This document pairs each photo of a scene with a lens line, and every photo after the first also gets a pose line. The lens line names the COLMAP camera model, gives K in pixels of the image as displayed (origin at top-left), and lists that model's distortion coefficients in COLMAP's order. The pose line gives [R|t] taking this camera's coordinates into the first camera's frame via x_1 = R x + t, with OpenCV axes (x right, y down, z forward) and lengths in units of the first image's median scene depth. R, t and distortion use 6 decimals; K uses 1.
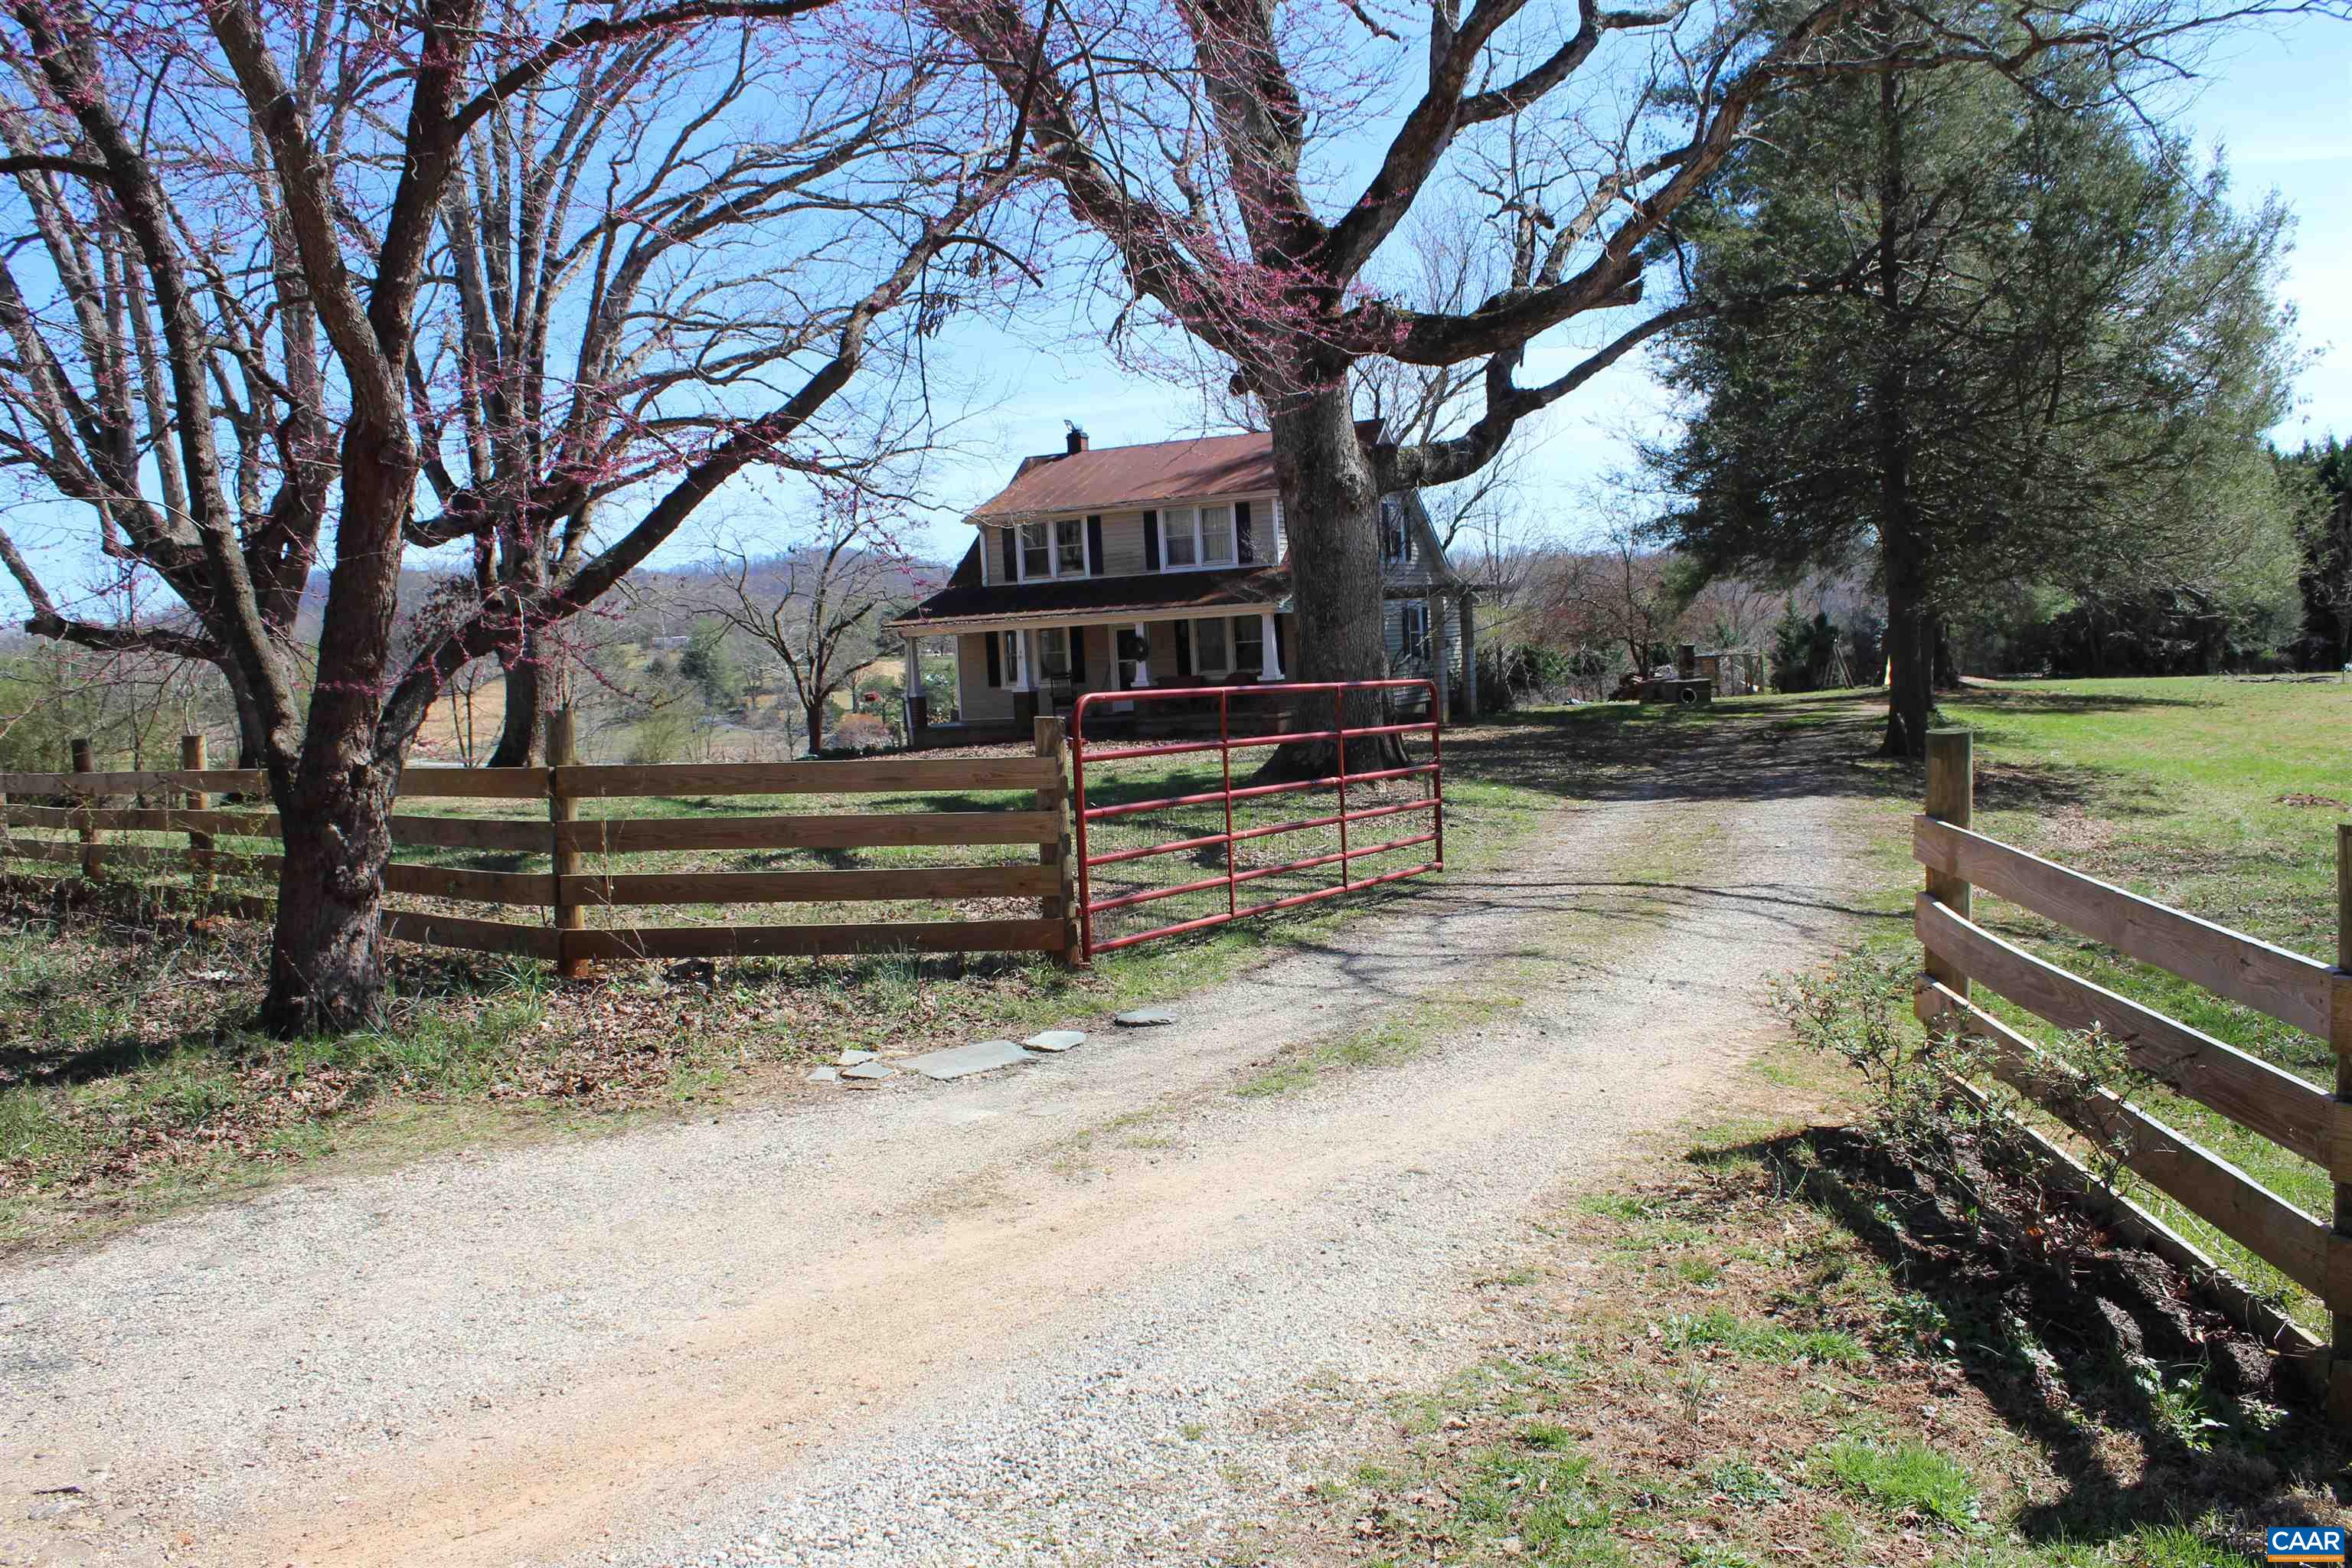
lens RADIAL K [[1983.1, 0, 1170.4], [0, 1983.1, 776.5], [0, 0, 1]] dist [-0.095770, 0.014523]
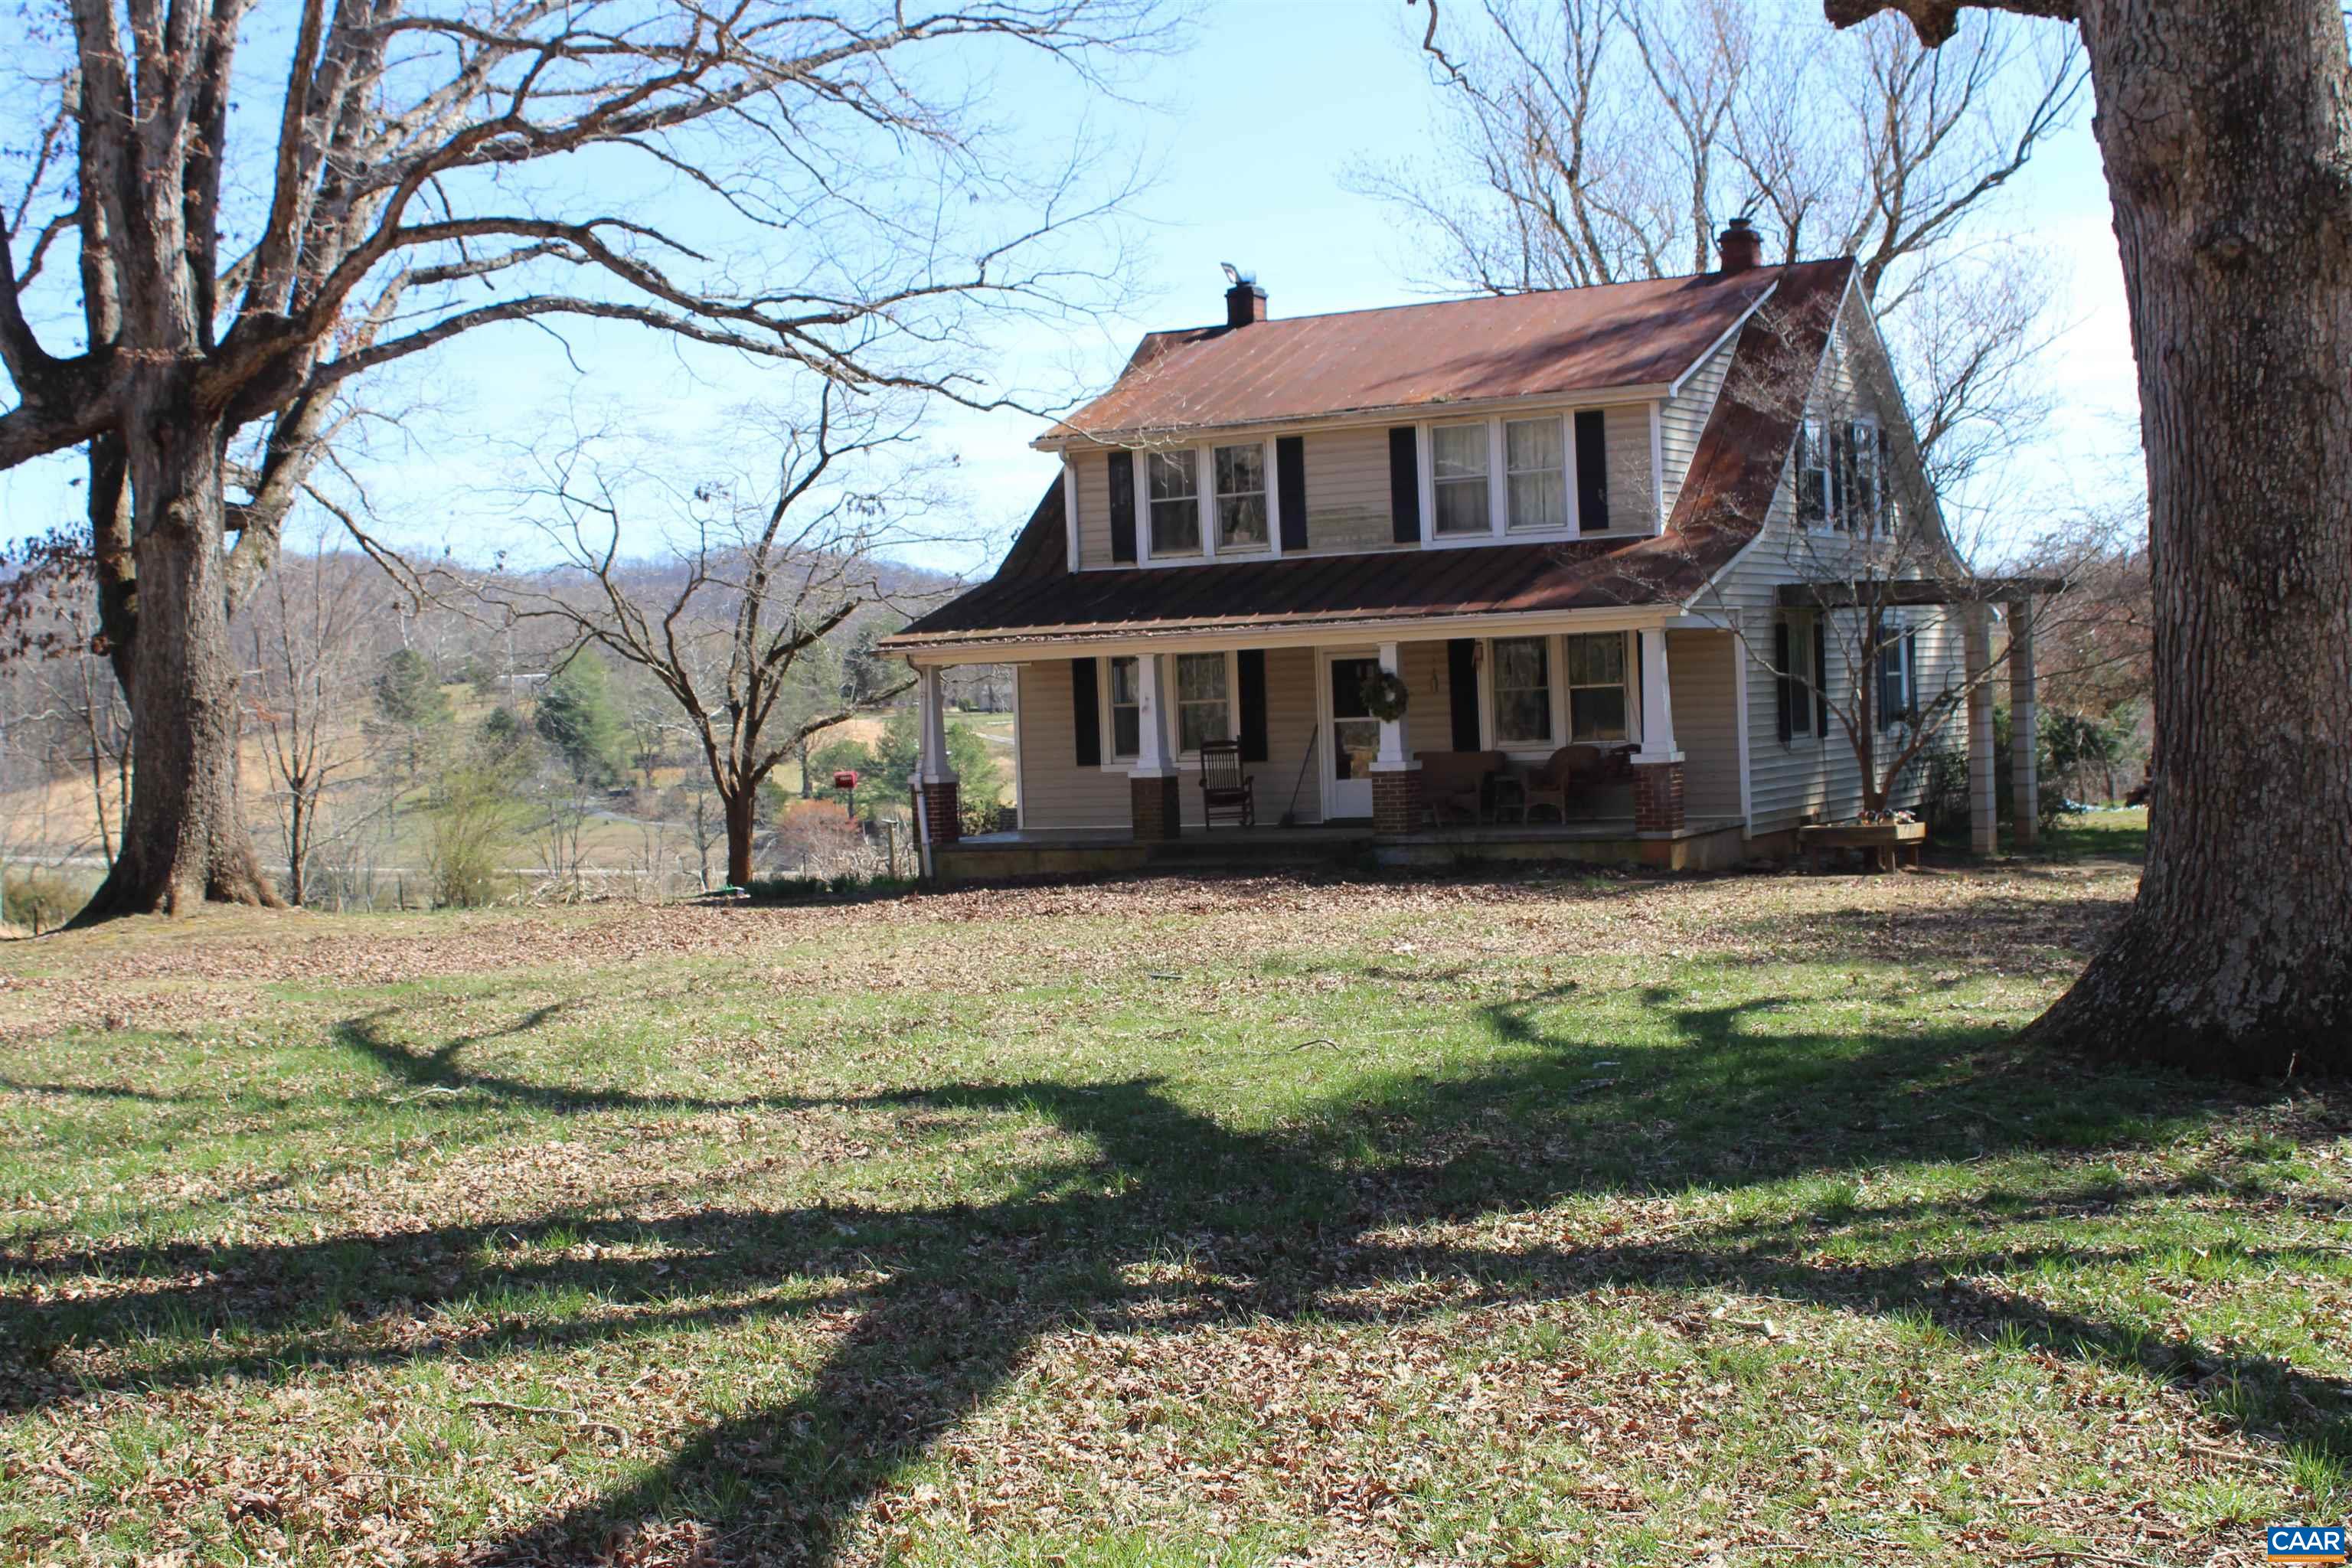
lens RADIAL K [[3025.5, 0, 1178.9], [0, 3025.5, 789.7], [0, 0, 1]] dist [-0.012593, 0.000000]
pose [[0.999234, 0.017666, -0.034910, -0.038106], [-0.018948, 0.999145, -0.036746, -0.010643], [0.034231, 0.037380, 0.998715, 0.217041]]
